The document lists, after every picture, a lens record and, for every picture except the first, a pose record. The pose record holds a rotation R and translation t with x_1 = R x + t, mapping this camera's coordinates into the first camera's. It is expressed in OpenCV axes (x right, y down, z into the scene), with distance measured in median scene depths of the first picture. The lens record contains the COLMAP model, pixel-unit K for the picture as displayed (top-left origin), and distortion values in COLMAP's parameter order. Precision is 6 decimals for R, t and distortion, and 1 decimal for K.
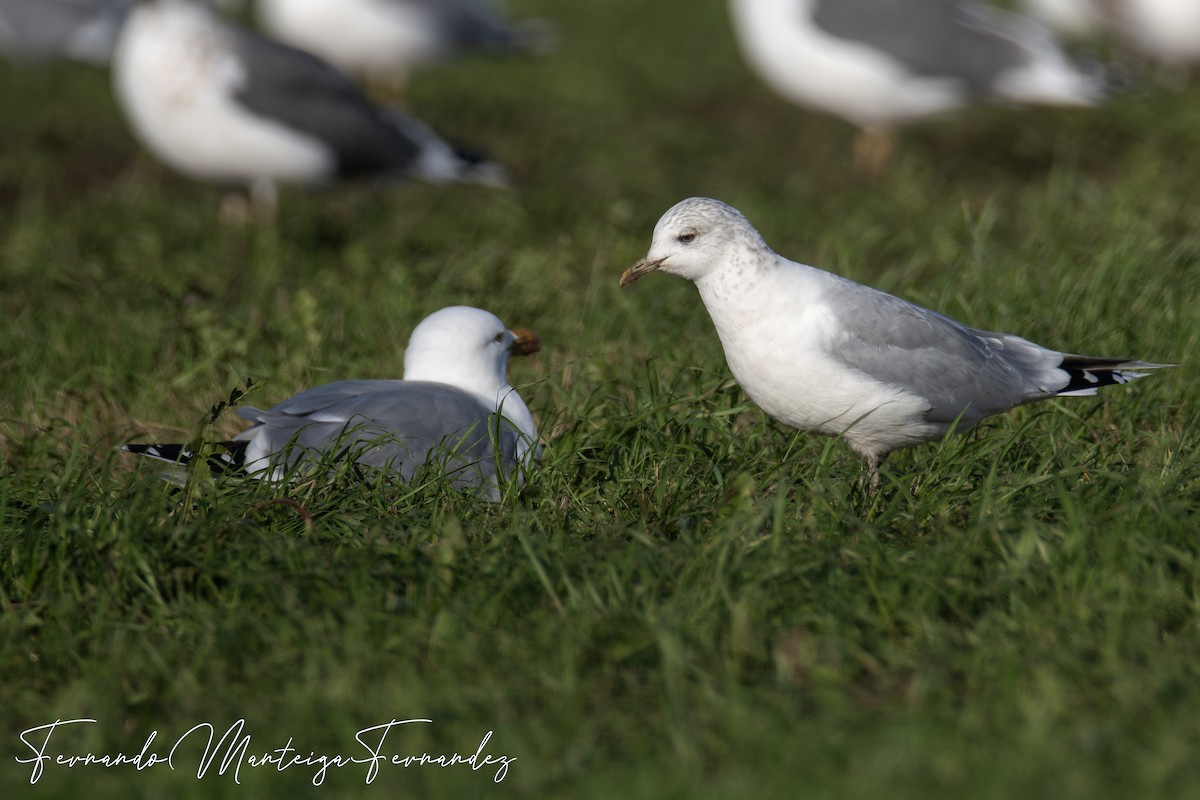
lens RADIAL K [[562.7, 0, 600.2], [0, 562.7, 398.9], [0, 0, 1]] dist [0.002103, 0.000806]
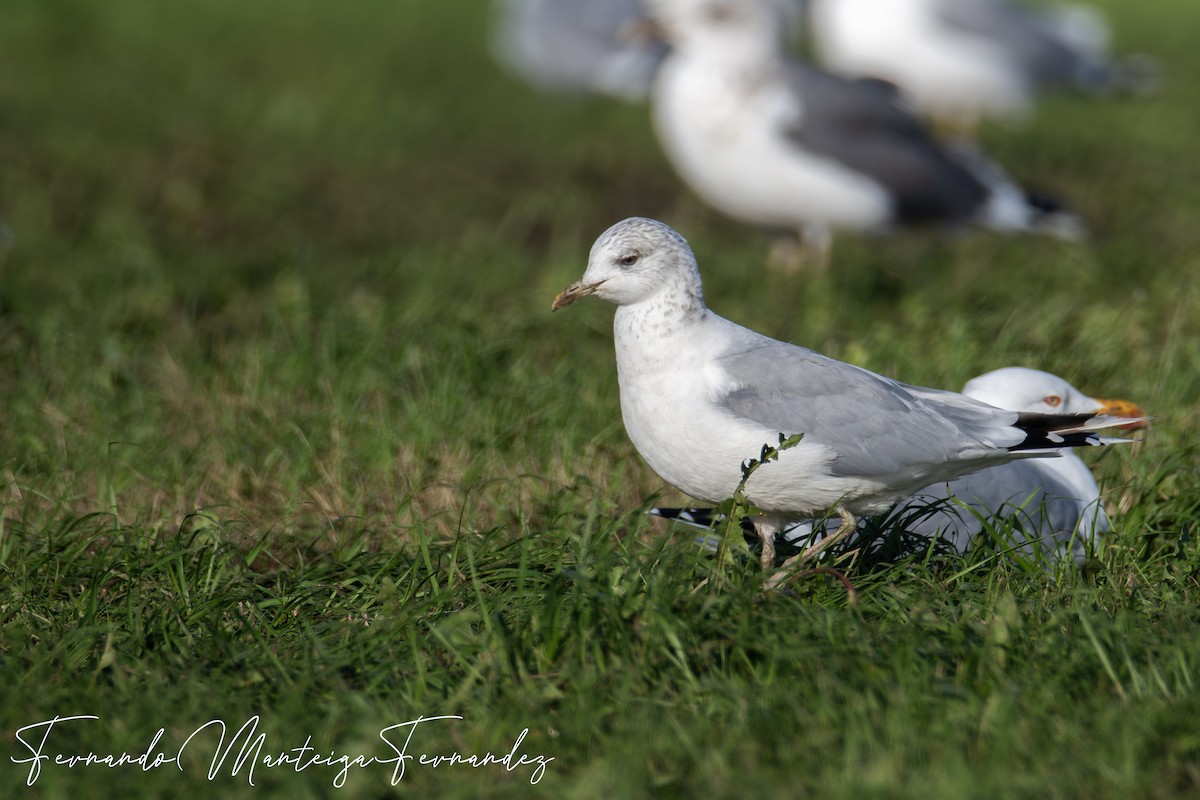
lens RADIAL K [[562.7, 0, 600.0], [0, 562.7, 400.6], [0, 0, 1]] dist [0.002103, 0.000806]
pose [[0.999734, 0.023044, 0.001312, -0.939872], [-0.023041, 0.999732, -0.002167, -0.087276], [-0.001361, 0.002136, 0.999997, 0.075530]]
